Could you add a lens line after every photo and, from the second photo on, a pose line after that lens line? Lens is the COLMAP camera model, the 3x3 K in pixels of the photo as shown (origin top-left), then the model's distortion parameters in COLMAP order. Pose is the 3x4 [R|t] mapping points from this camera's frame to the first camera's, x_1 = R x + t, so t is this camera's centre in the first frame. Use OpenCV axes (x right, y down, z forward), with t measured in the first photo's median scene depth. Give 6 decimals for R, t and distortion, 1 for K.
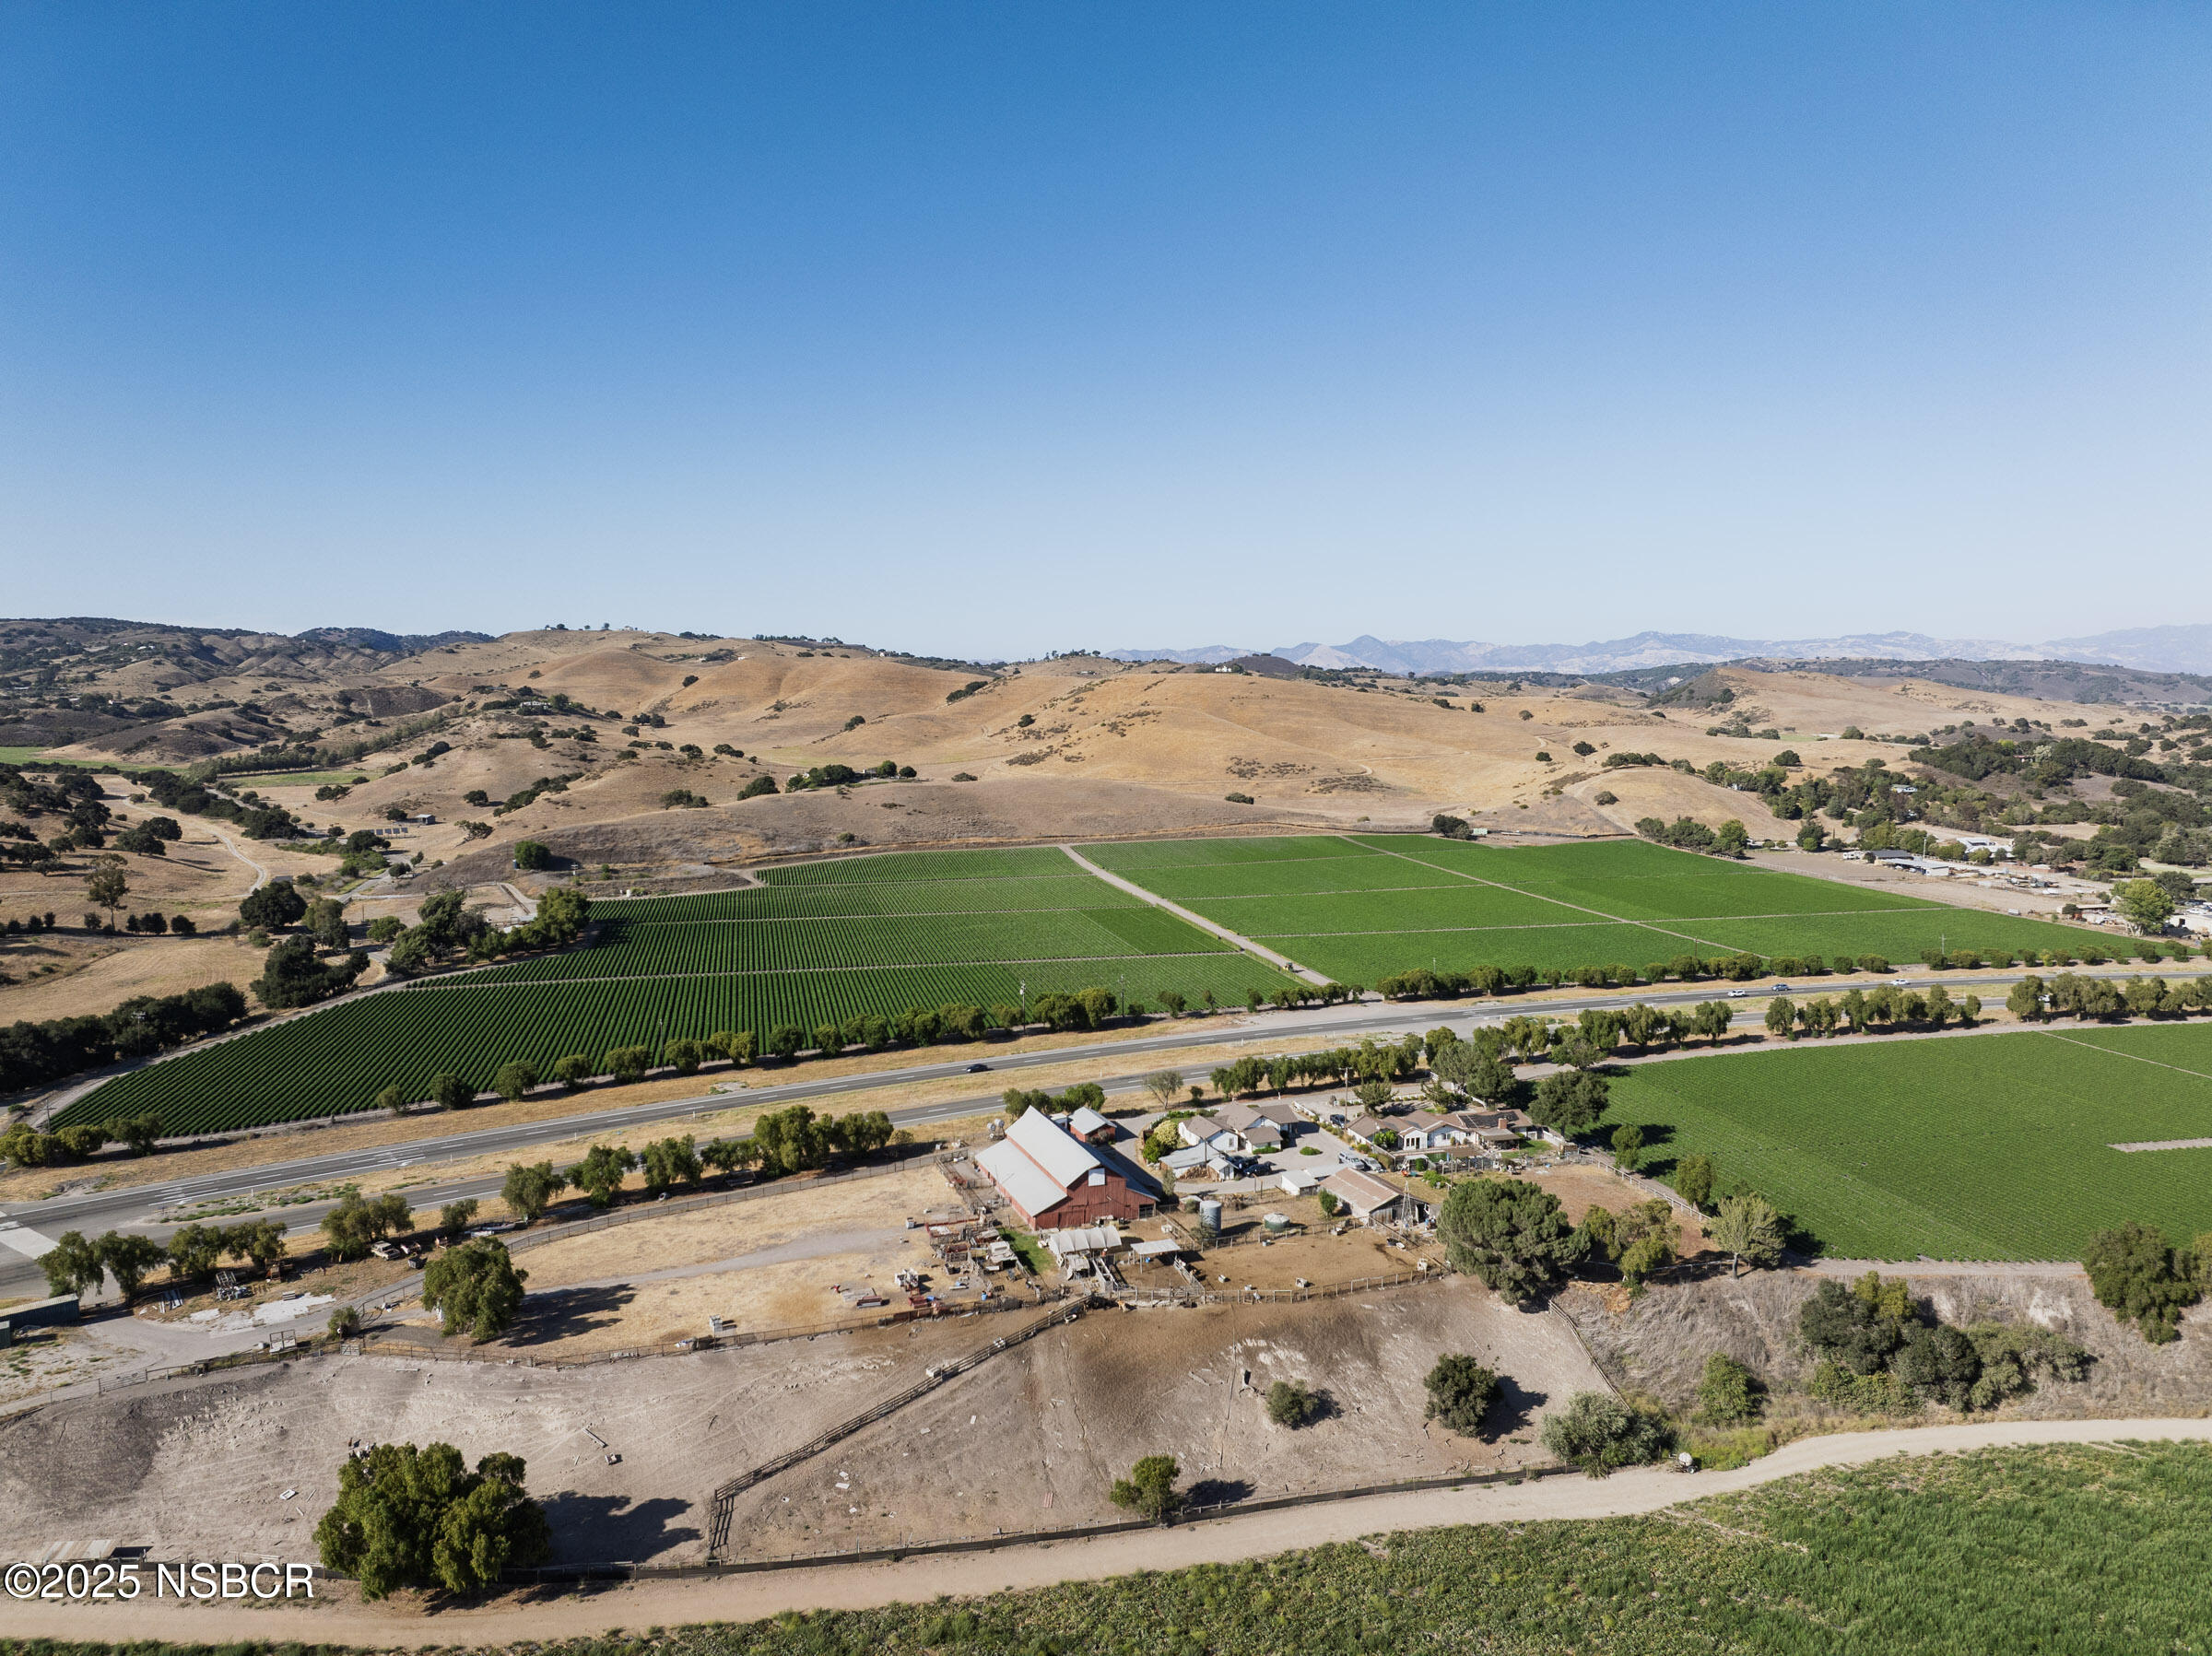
lens RADIAL K [[1557.7, 0, 1115.1], [0, 1557.7, 818.6], [0, 0, 1]] dist [-0.032542, -0.010530]
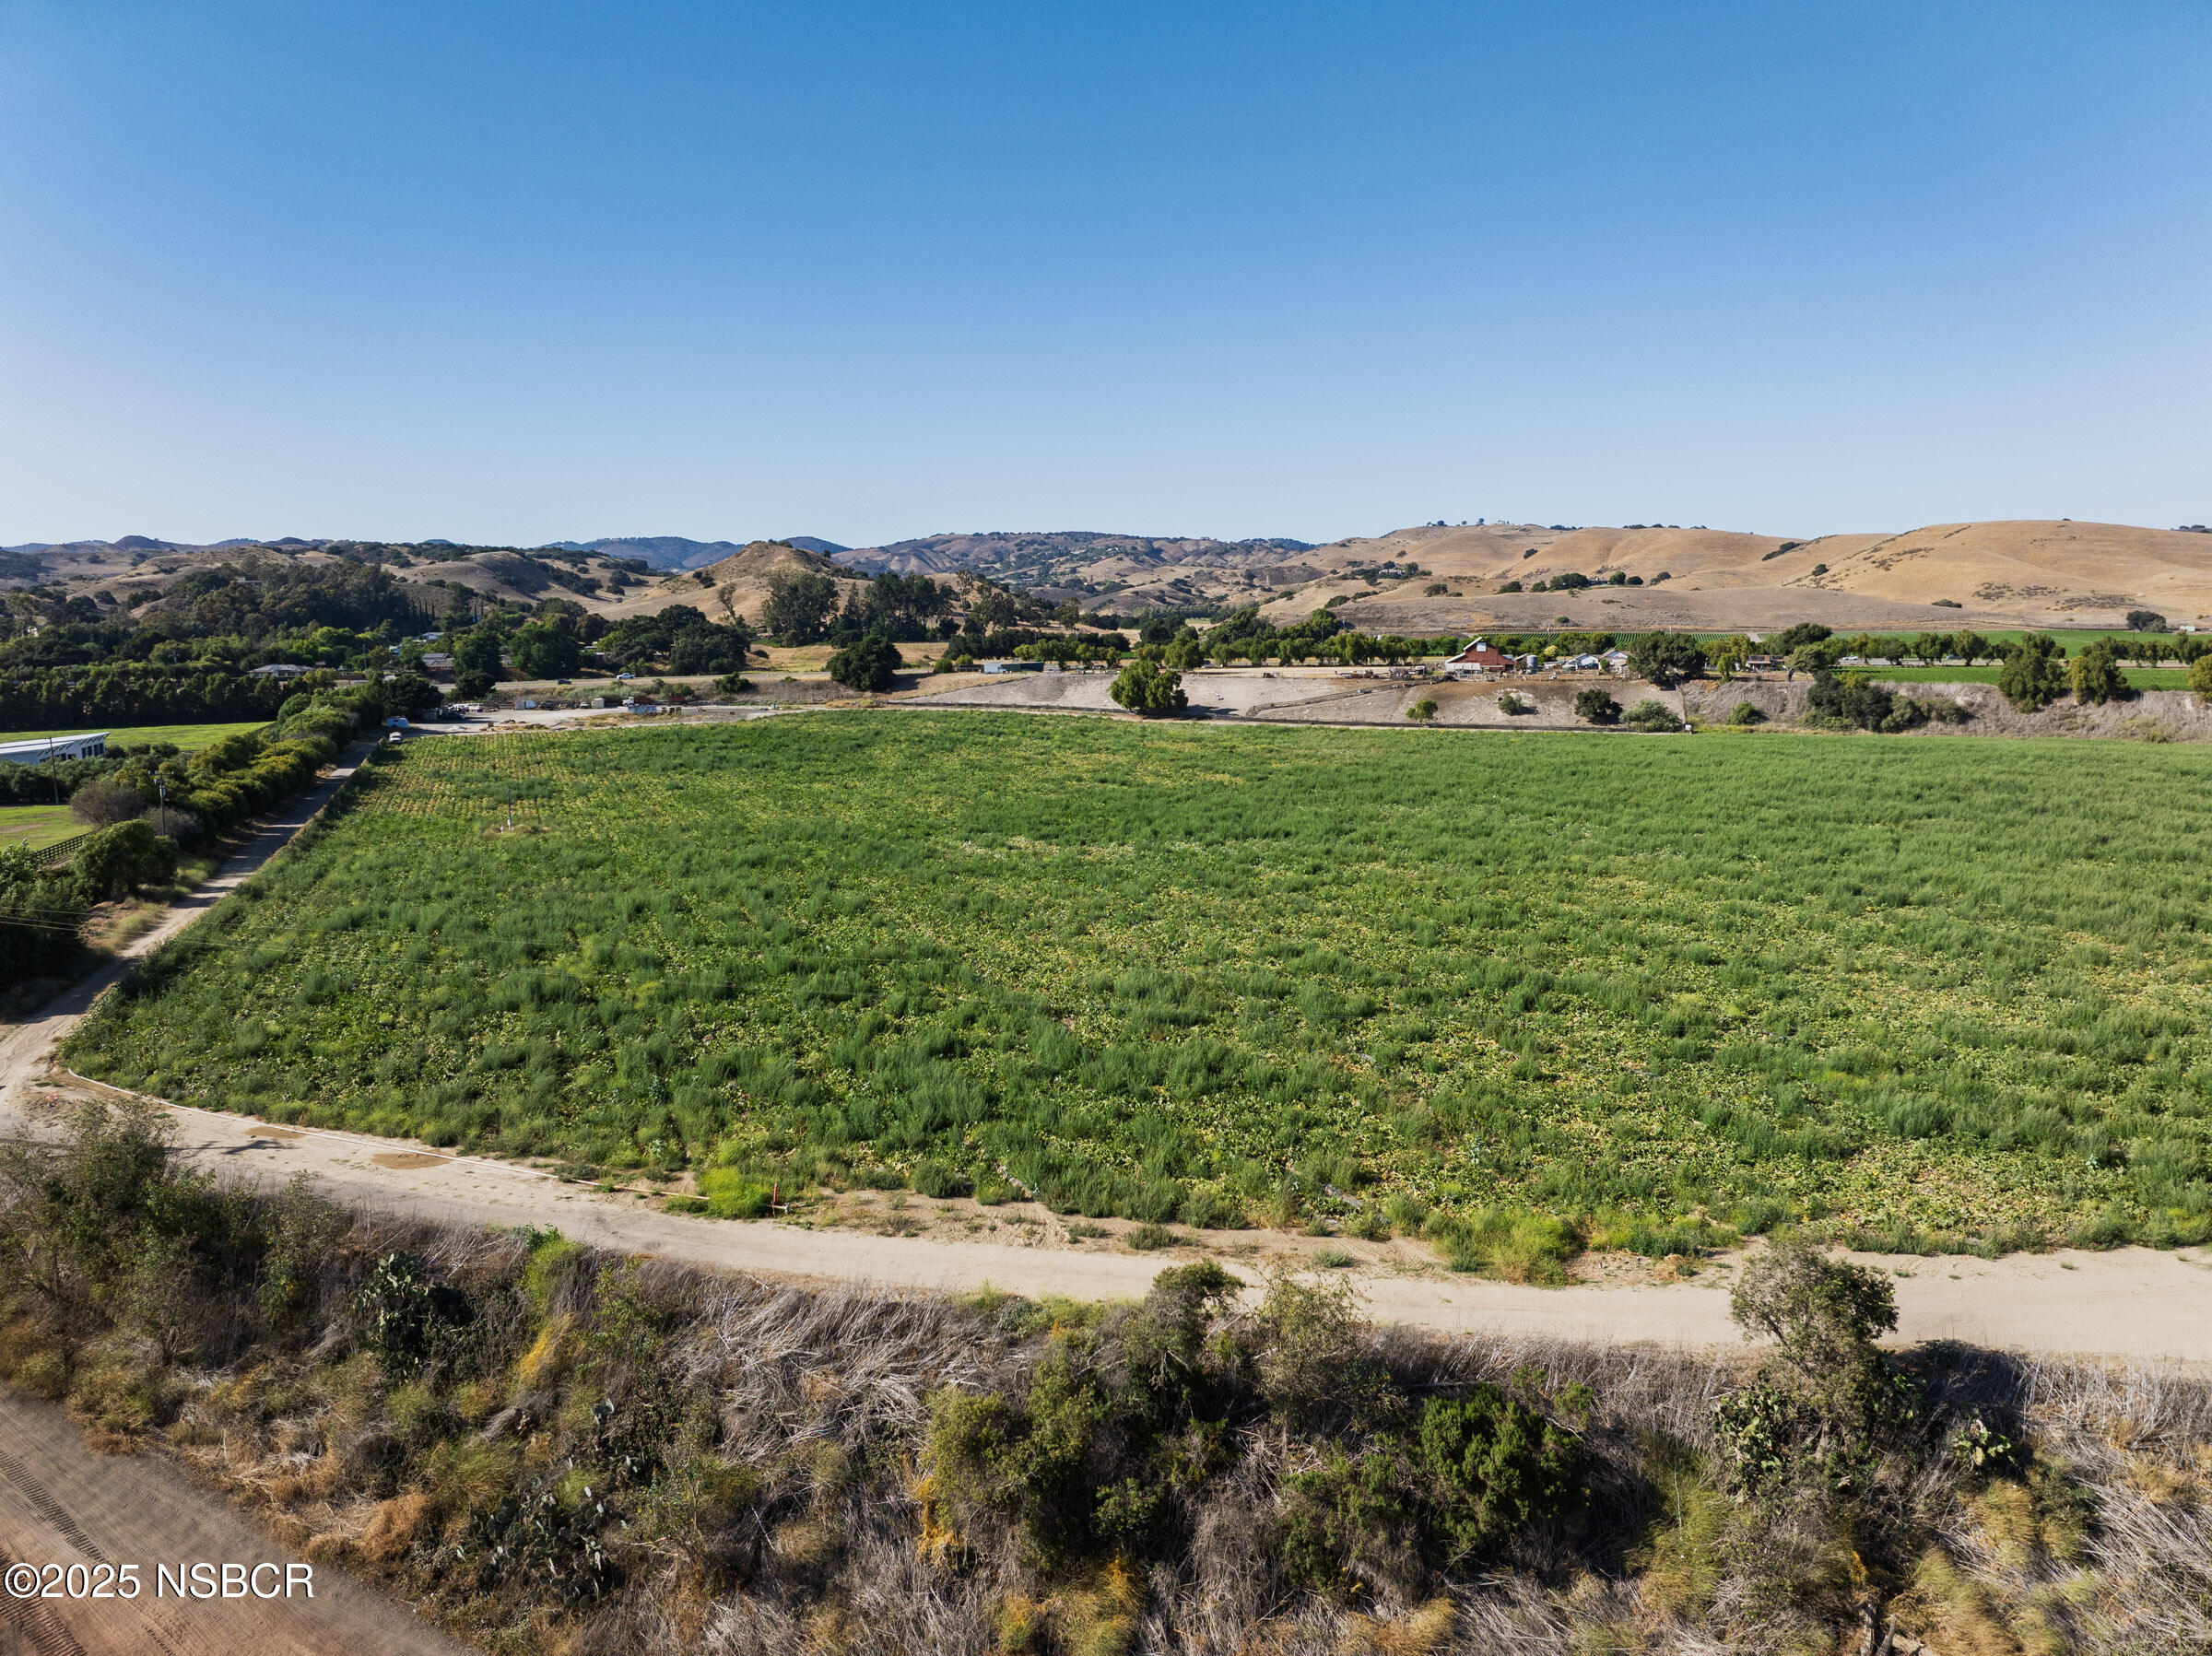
lens RADIAL K [[1557.7, 0, 1111.1], [0, 1557.7, 829.9], [0, 0, 1]] dist [-0.032542, -0.010530]
pose [[0.844144, 0.064187, -0.532260, 0.183570], [-0.031815, 0.997055, 0.069781, 0.095569], [0.535172, -0.041971, 0.843700, -0.257036]]
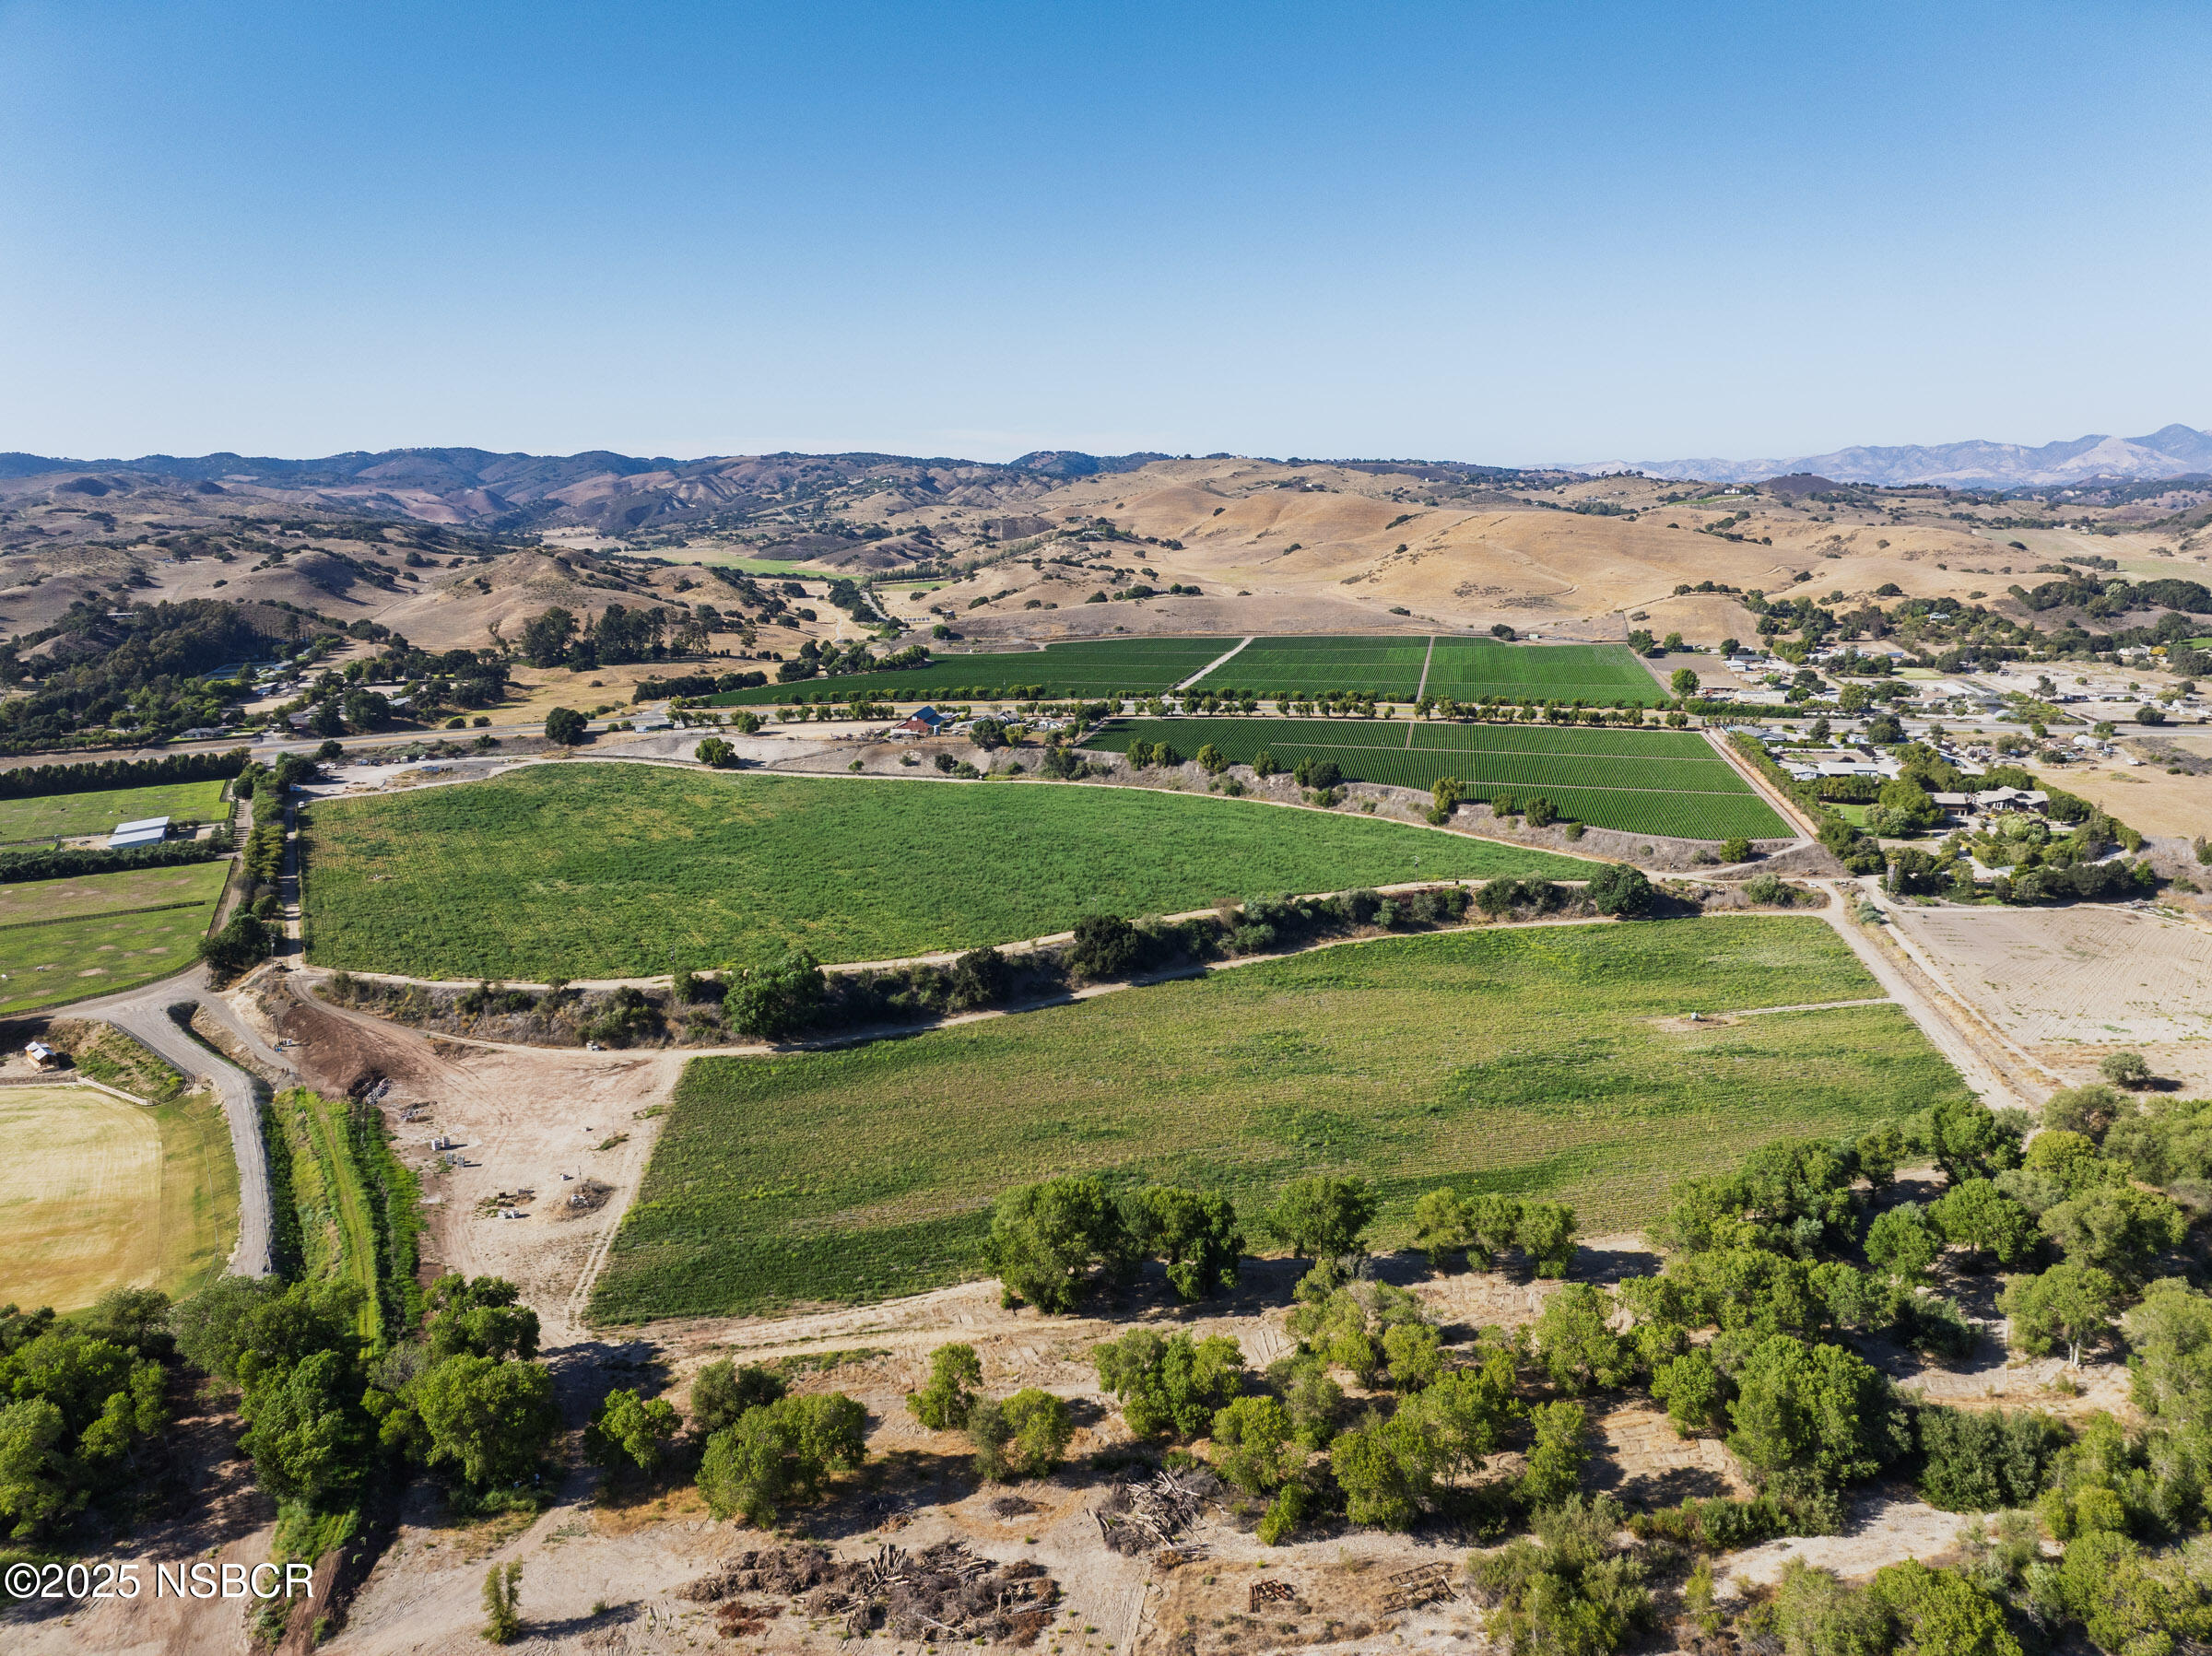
lens RADIAL K [[1557.7, 0, 1110.7], [0, 1557.7, 825.8], [0, 0, 1]] dist [-0.032542, -0.010530]
pose [[0.898216, 0.080160, -0.432184, 0.541646], [-0.023355, 0.990545, 0.135184, -0.003843], [0.438934, -0.111331, 0.891596, -0.552719]]
